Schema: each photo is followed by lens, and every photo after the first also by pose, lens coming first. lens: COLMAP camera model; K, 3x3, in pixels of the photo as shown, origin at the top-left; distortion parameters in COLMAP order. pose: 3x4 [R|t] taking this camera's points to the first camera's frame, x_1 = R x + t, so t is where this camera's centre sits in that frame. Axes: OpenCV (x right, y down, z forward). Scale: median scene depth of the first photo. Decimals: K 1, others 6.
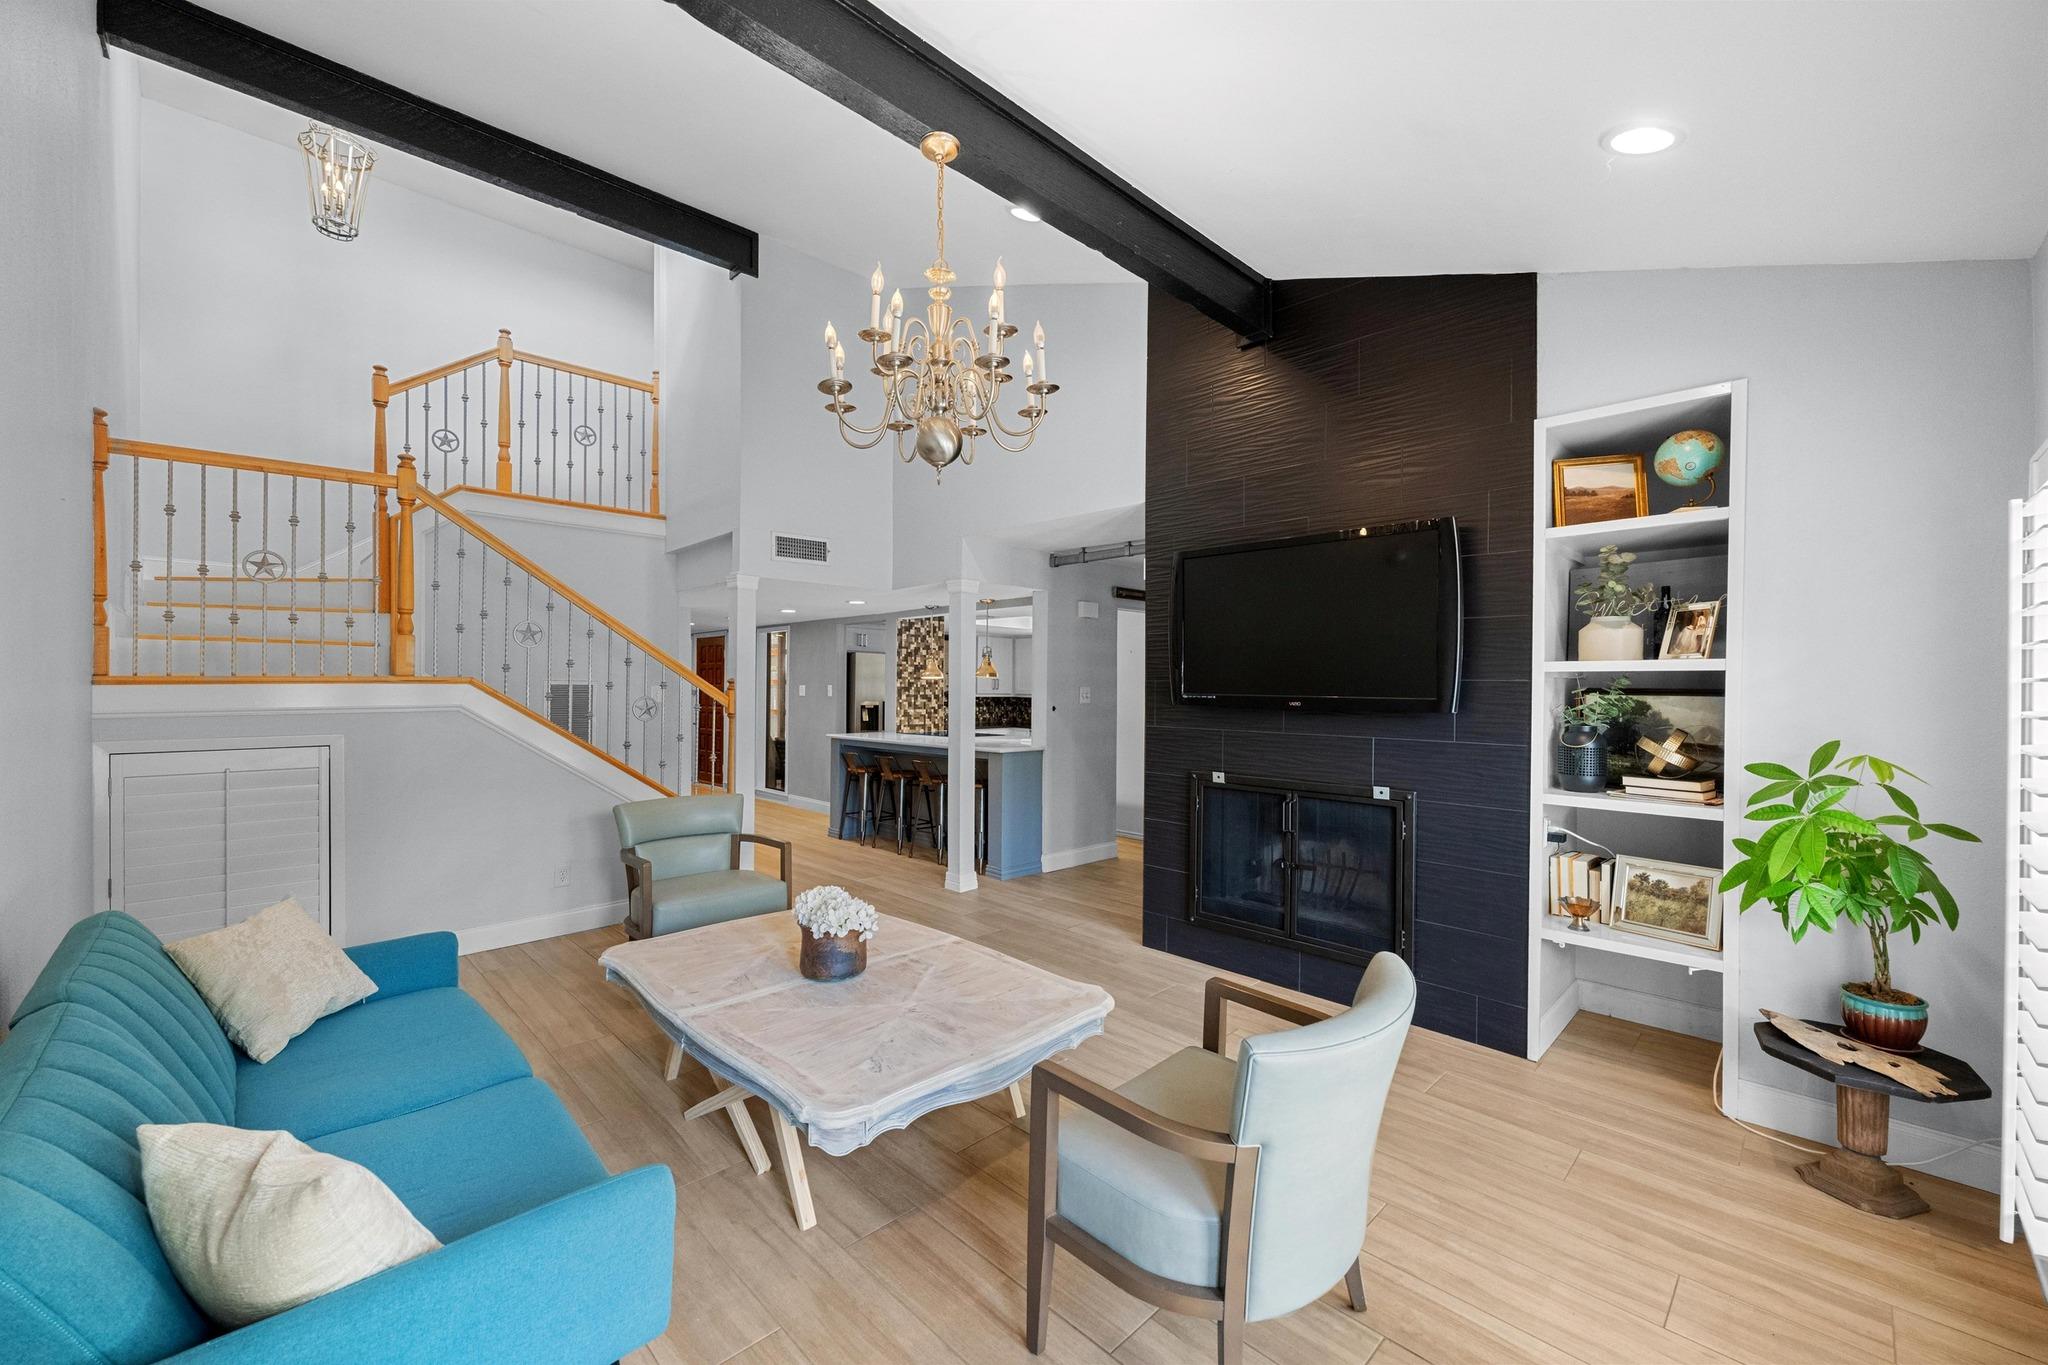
lens RADIAL K [[808.9, 0, 1018.1], [0, 808.9, 697.2], [0, 0, 1]] dist [0.001581, -0.000740]
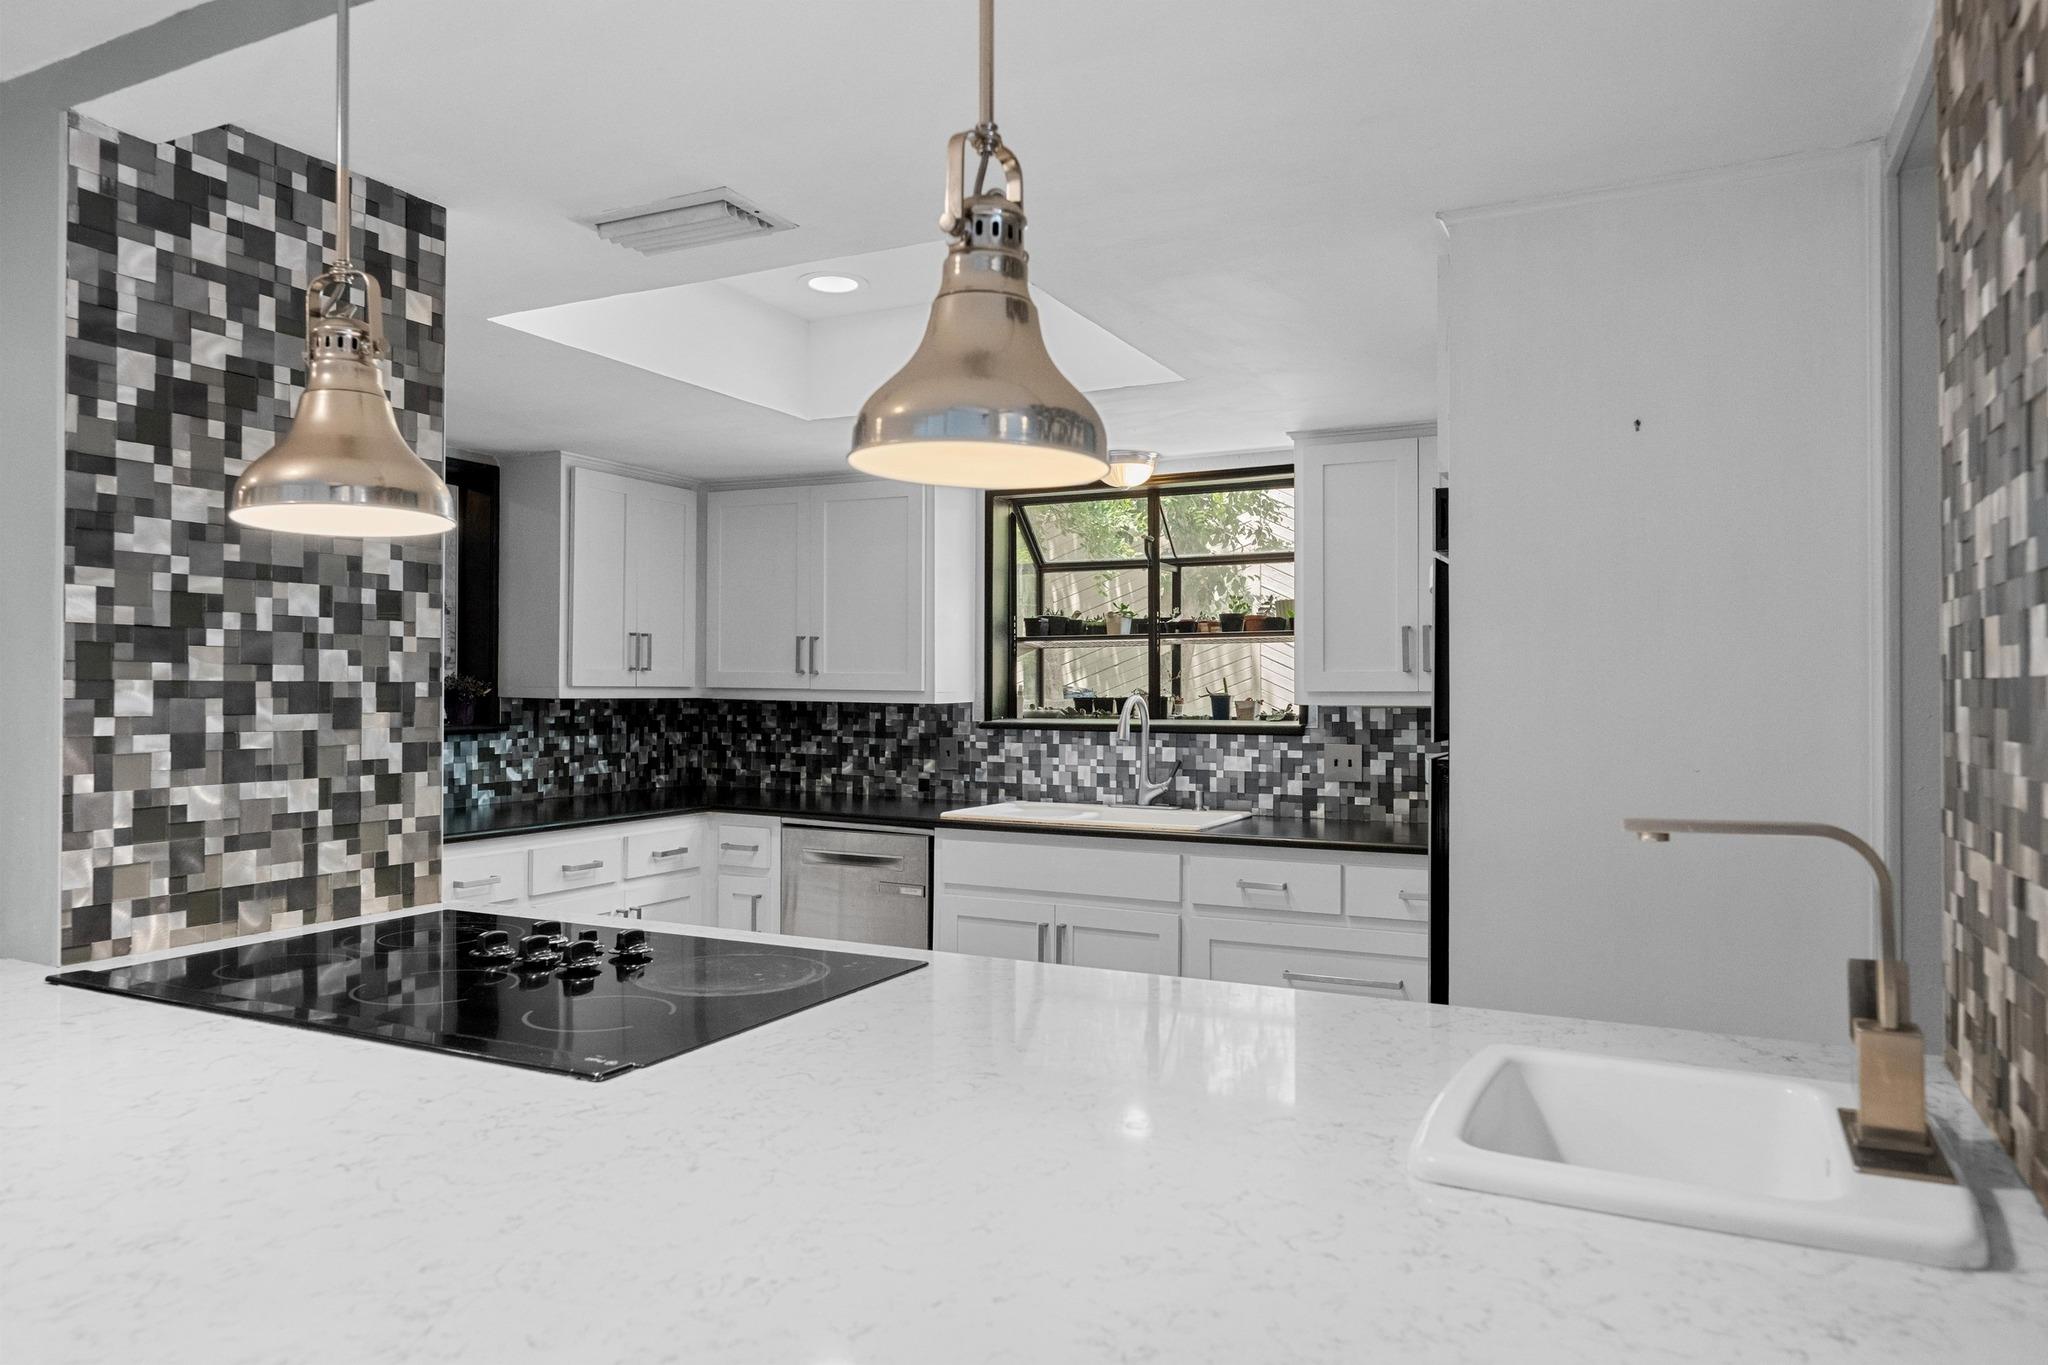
lens RADIAL K [[1324.9, 0, 1017.8], [0, 1324.9, 689.6], [0, 0, 1]] dist [-0.003701, -0.002187]
pose [[0.949356, -0.007153, 0.314120, -0.068230], [0.009959, 0.999924, -0.007331, 0.001287], [-0.314043, 0.010088, 0.949355, 0.732023]]
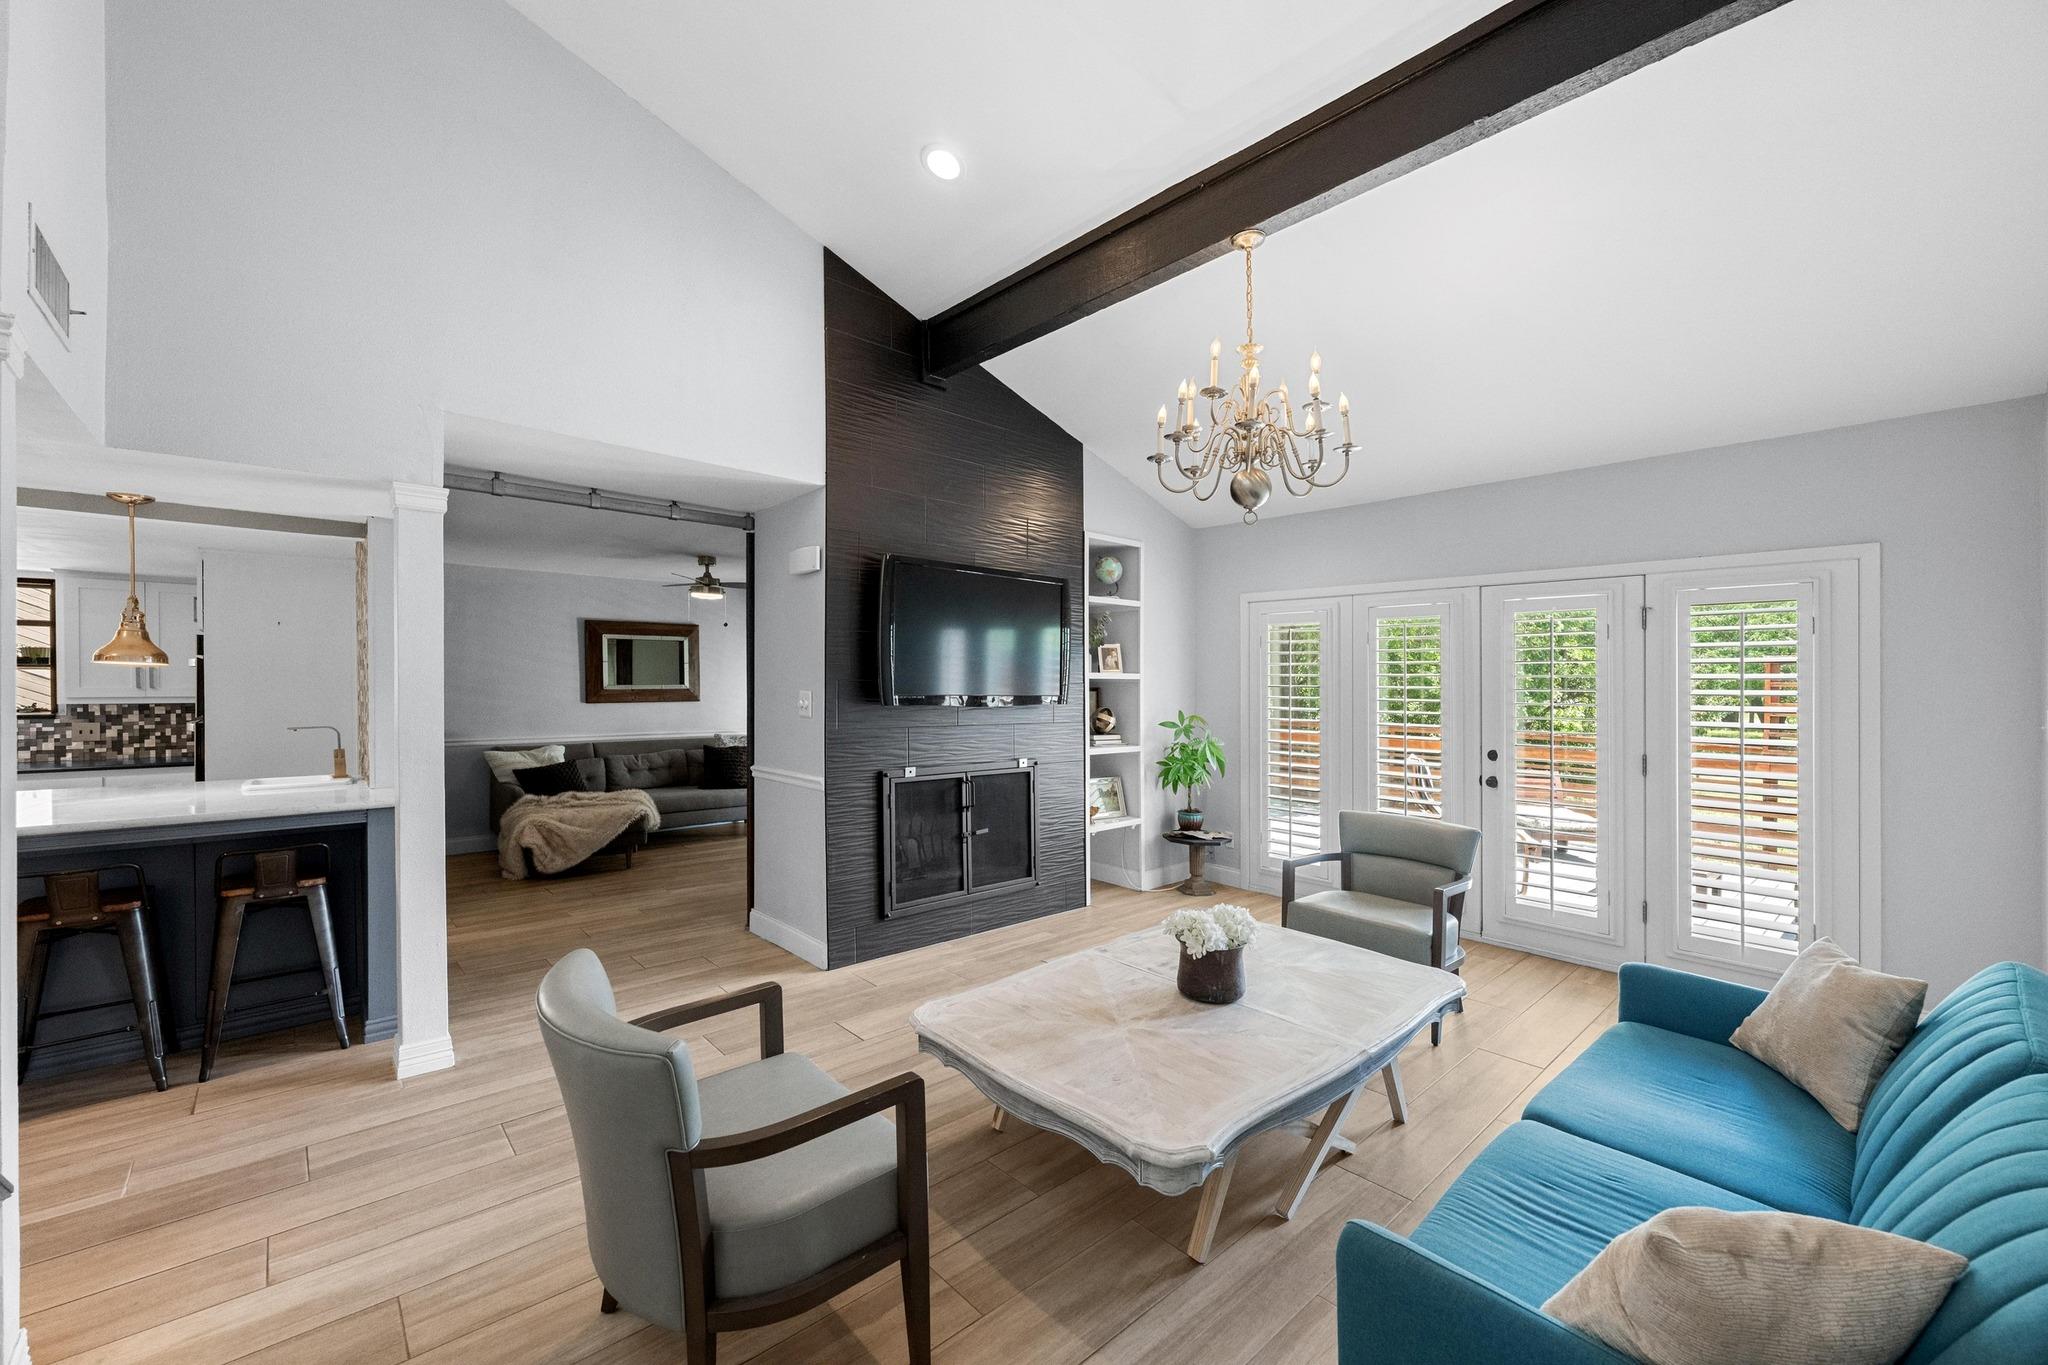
lens RADIAL K [[808.9, 0, 1029.8], [0, 808.9, 687.2], [0, 0, 1]] dist [0.001581, -0.000740]
pose [[0.035463, -0.011433, 0.999306, -0.409545], [0.004401, 0.999927, 0.011284, -0.012331], [-0.999361, 0.003998, 0.035510, 0.405012]]
